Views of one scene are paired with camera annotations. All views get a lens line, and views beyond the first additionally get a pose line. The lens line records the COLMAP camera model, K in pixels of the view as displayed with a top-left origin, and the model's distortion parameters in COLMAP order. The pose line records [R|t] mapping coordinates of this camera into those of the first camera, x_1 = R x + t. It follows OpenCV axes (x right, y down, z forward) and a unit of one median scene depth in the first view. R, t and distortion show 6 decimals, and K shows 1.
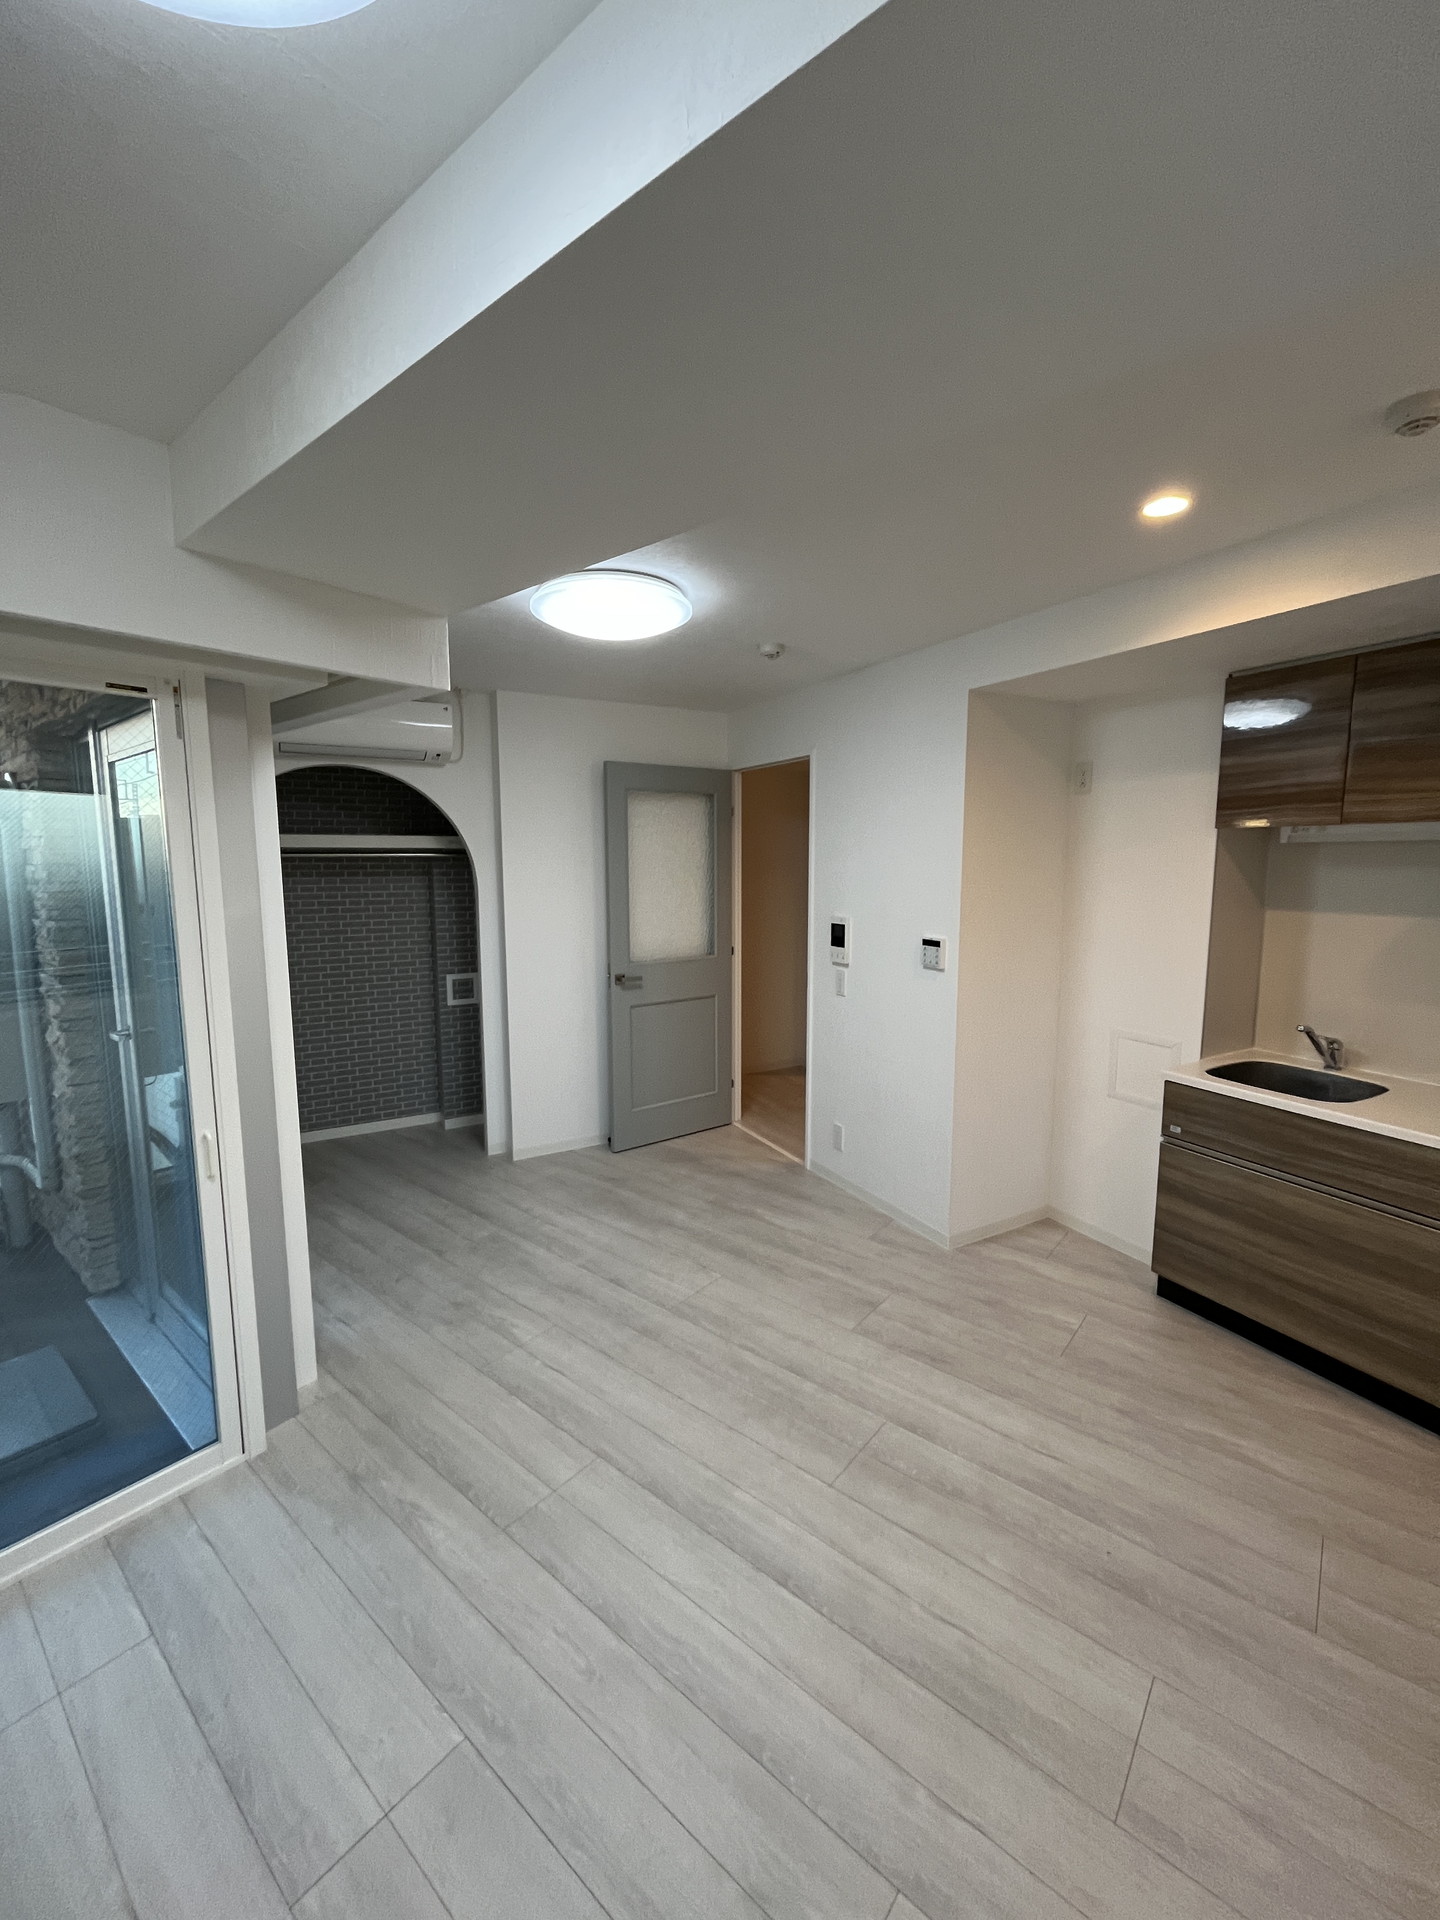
lens RADIAL K [[783.7, 0, 718.5], [0, 783.7, 955.6], [0, 0, 1]] dist [-0.002273, 0.000669]
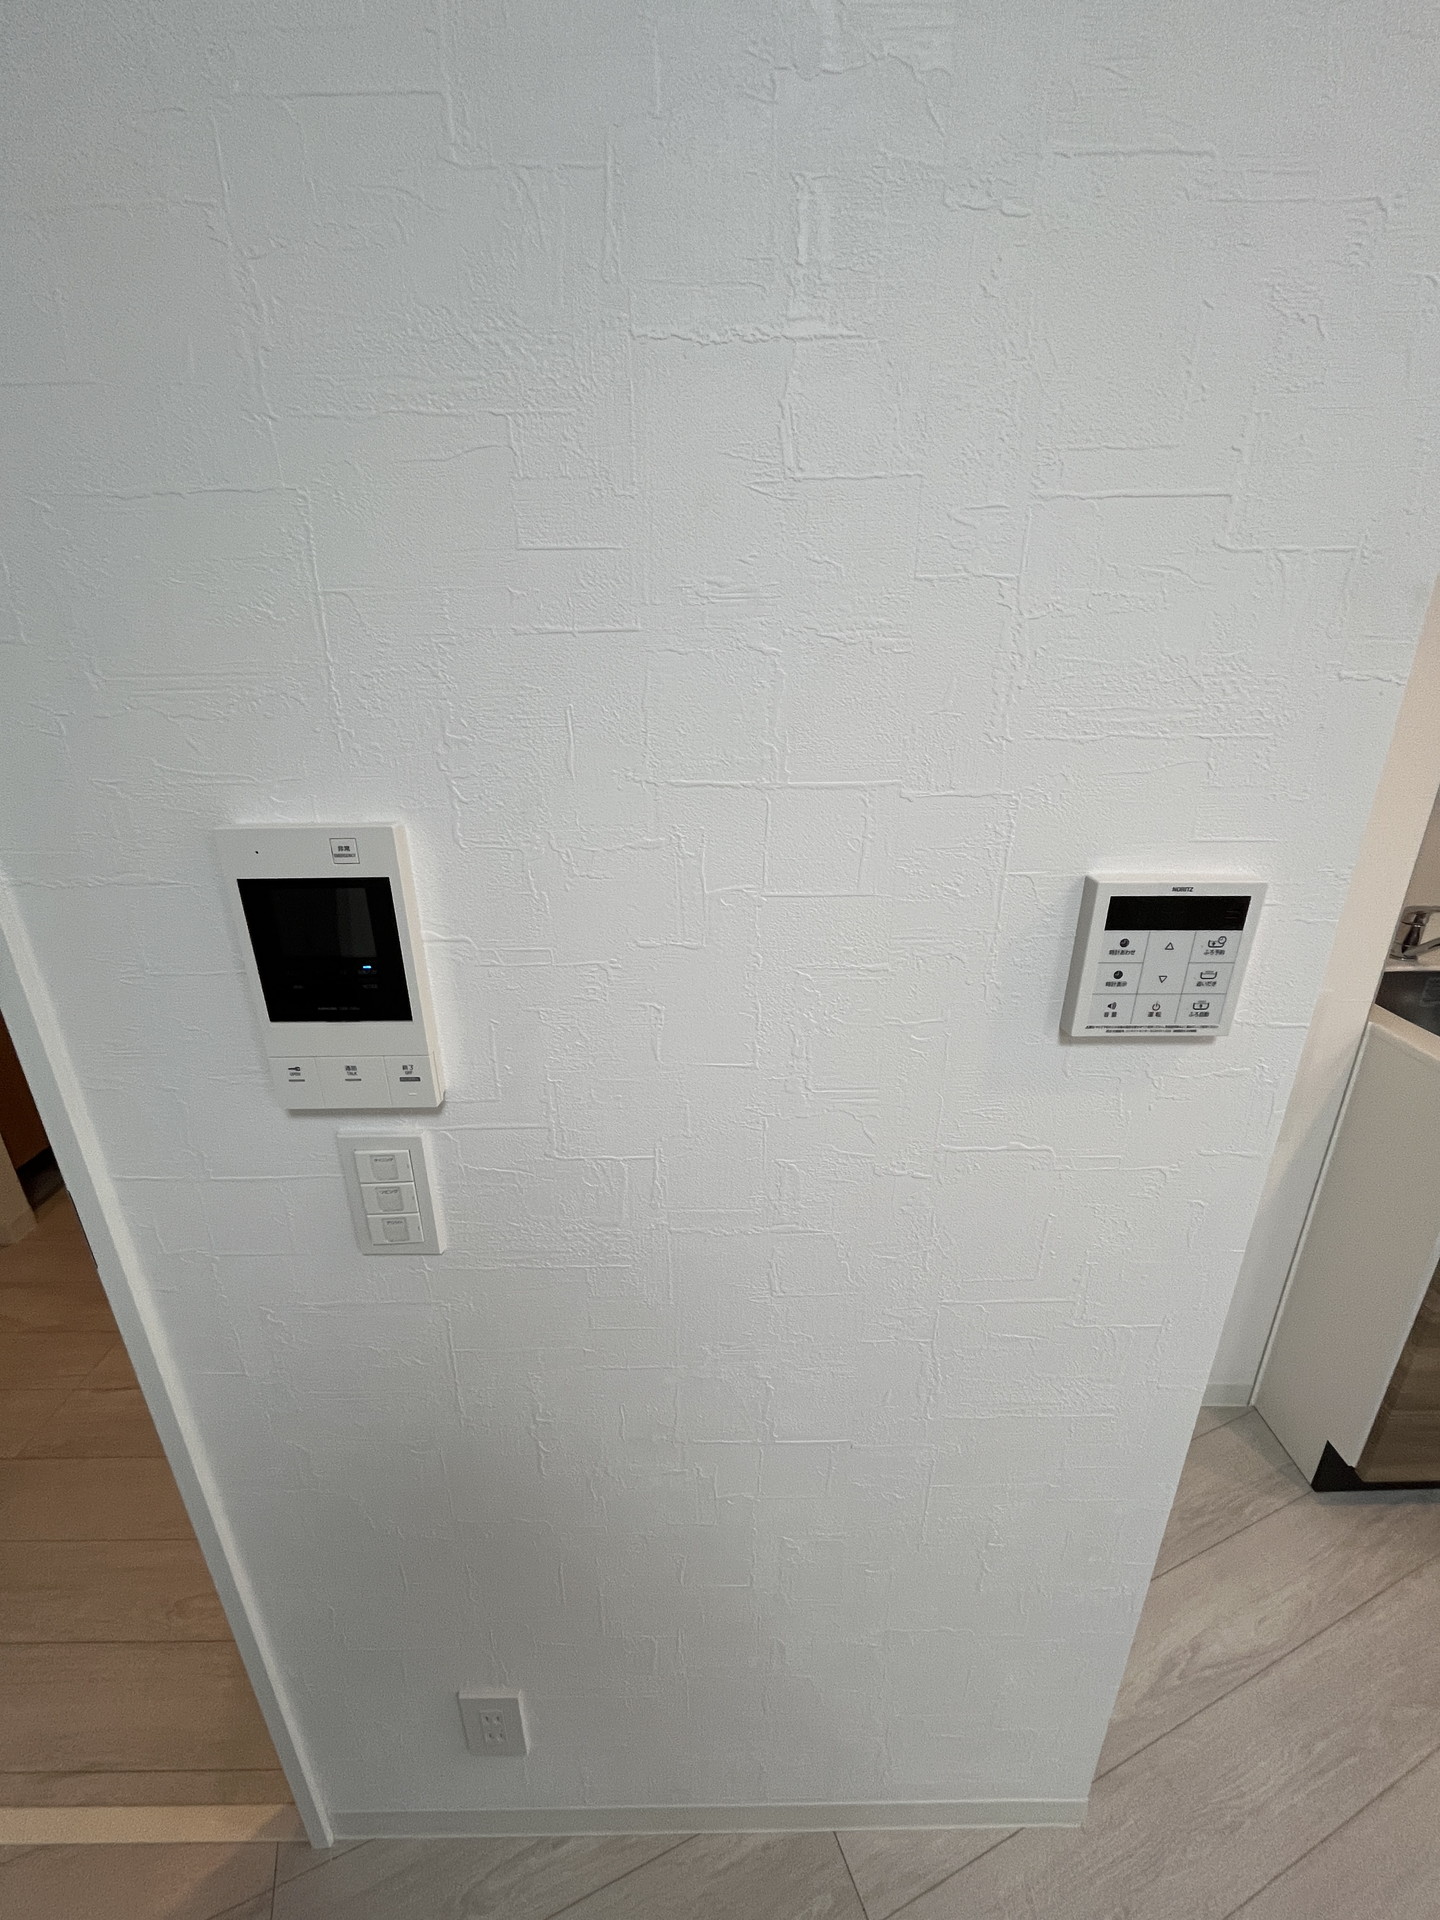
lens RADIAL K [[783.7, 0, 718.5], [0, 783.7, 955.6], [0, 0, 1]] dist [-0.002273, 0.000669]
pose [[0.474659, -0.313967, 0.822267, 0.097267], [0.116279, 0.948395, 0.295003, -0.092609], [-0.872455, -0.044413, 0.486672, 1.311191]]
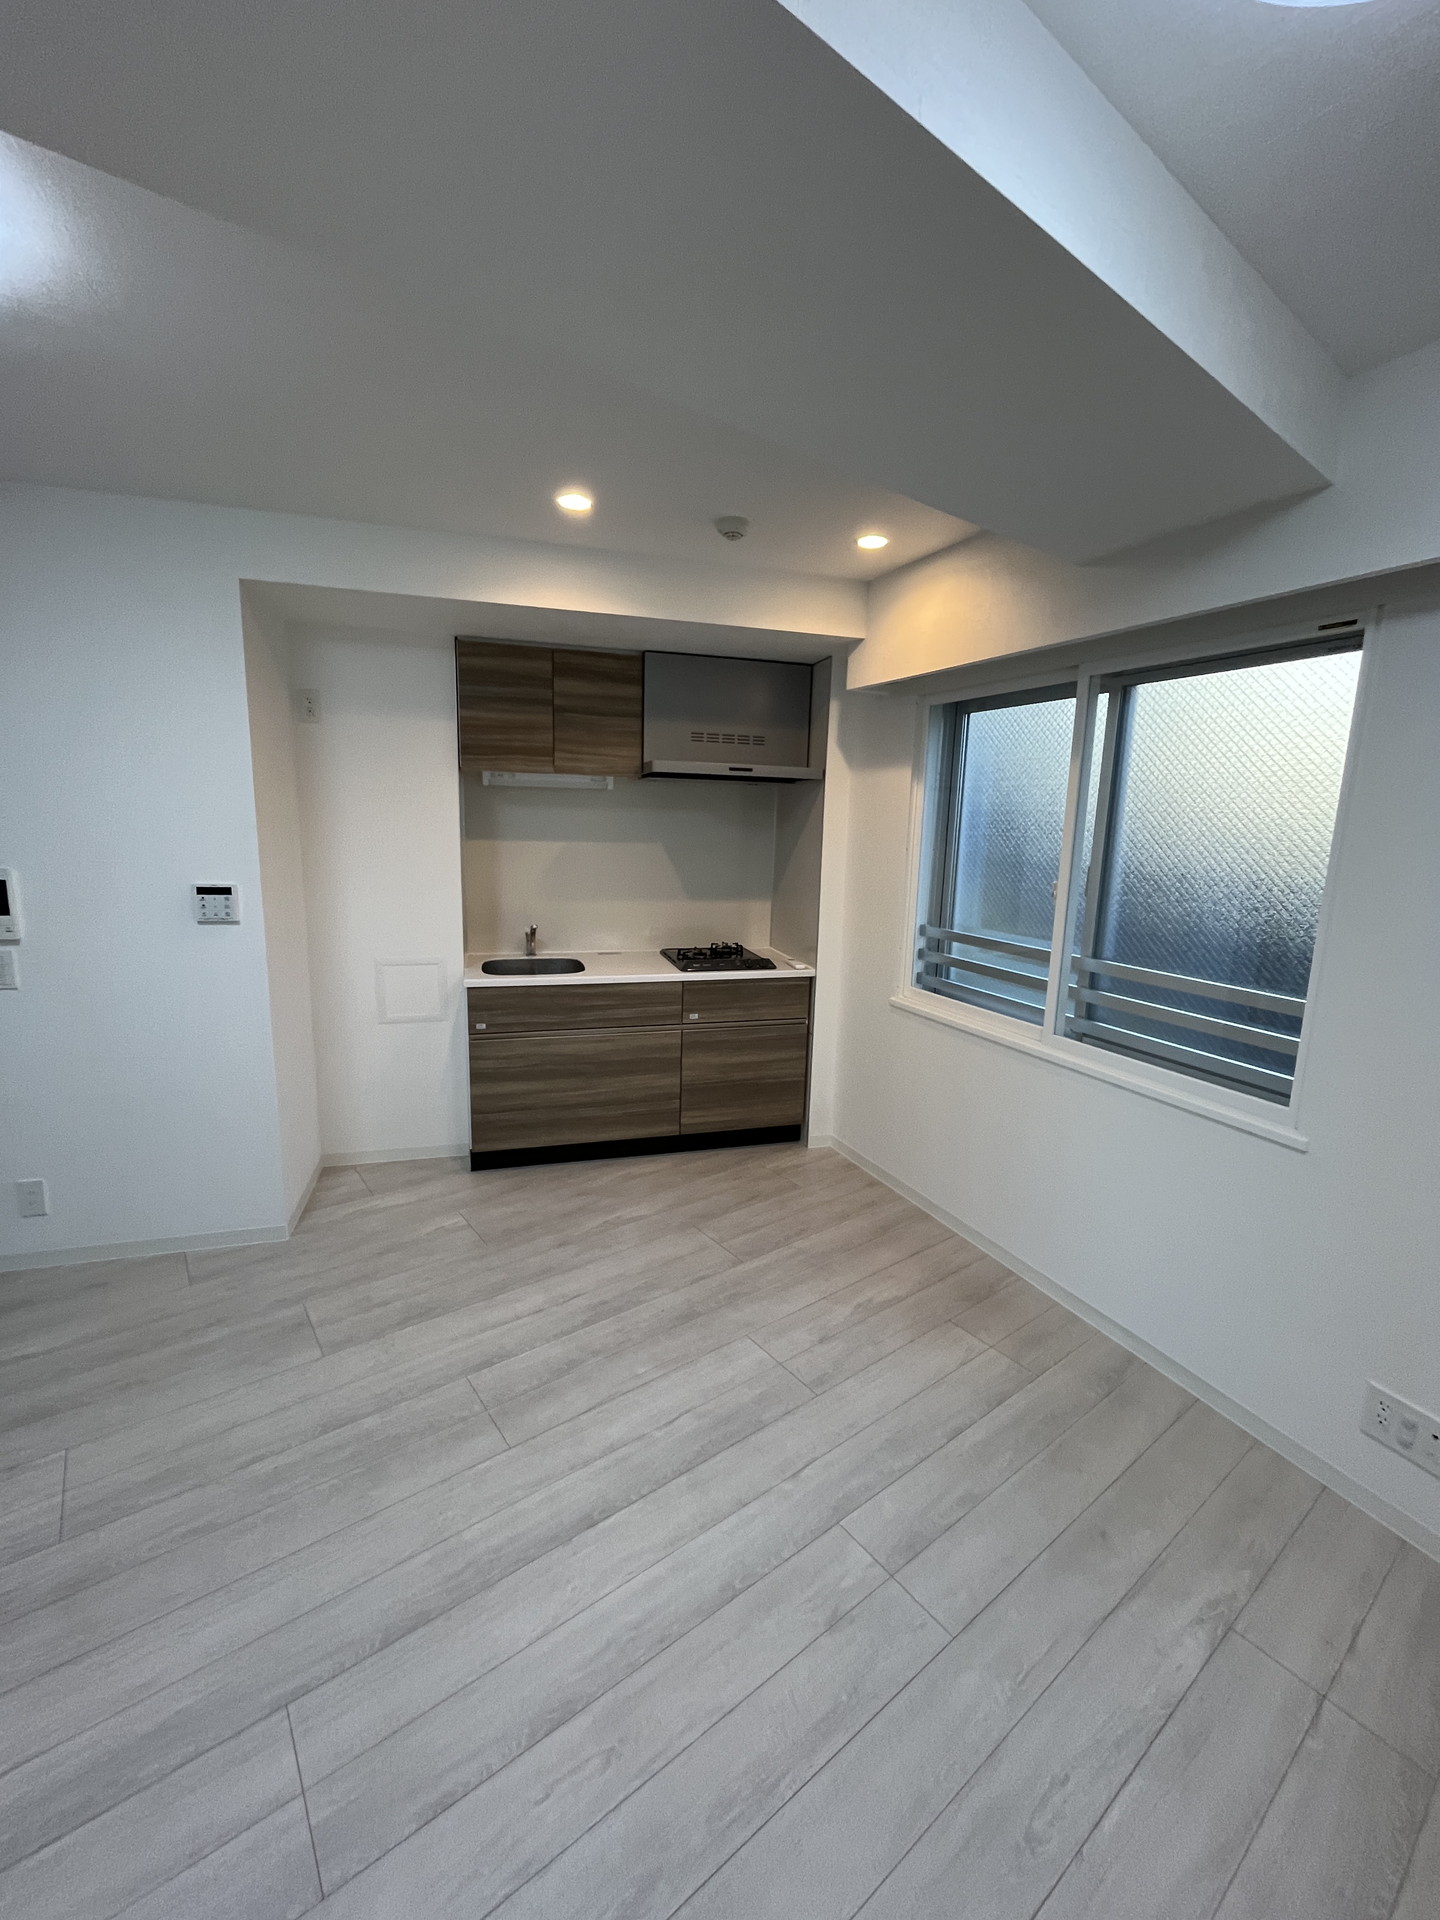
lens RADIAL K [[783.7, 0, 718.5], [0, 783.7, 955.6], [0, 0, 1]] dist [-0.002273, 0.000669]
pose [[0.228192, -0.161300, 0.960162, -0.511386], [0.093685, 0.985243, 0.143248, -0.022524], [-0.969098, 0.057265, 0.239936, 0.405925]]
